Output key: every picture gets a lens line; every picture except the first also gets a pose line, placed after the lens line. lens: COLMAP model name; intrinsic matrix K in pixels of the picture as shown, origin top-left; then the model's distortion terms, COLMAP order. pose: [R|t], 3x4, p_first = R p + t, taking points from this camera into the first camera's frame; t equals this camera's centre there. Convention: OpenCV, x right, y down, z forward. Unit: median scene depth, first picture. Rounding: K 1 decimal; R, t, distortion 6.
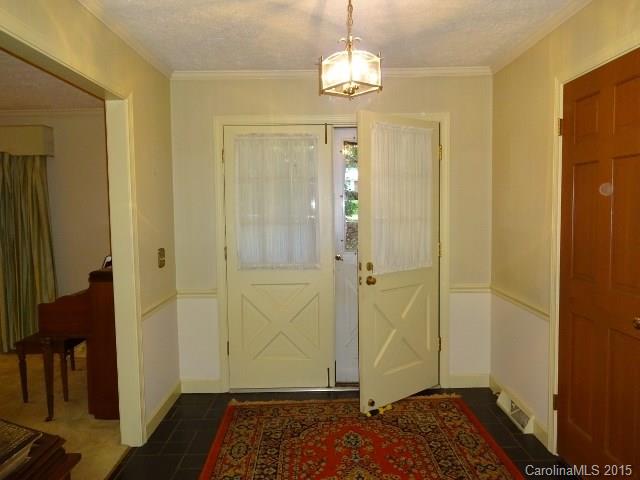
lens RADIAL K [[479.9, 0, 319.4], [0, 479.9, 238.6], [0, 0, 1]] dist [-0.006574, -0.002618]
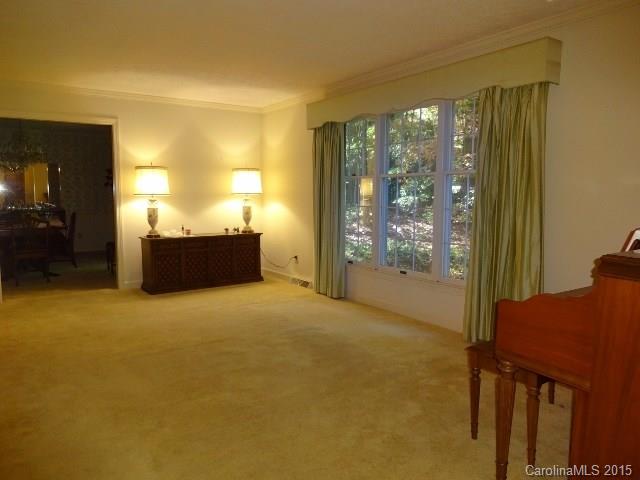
lens RADIAL K [[479.9, 0, 319.3], [0, 479.9, 240.7], [0, 0, 1]] dist [-0.006574, -0.002618]
pose [[0.568265, 0.099531, -0.816804, -0.169141], [-0.077128, 0.994730, 0.067553, 0.035635], [0.819223, 0.024610, 0.572947, 0.335396]]
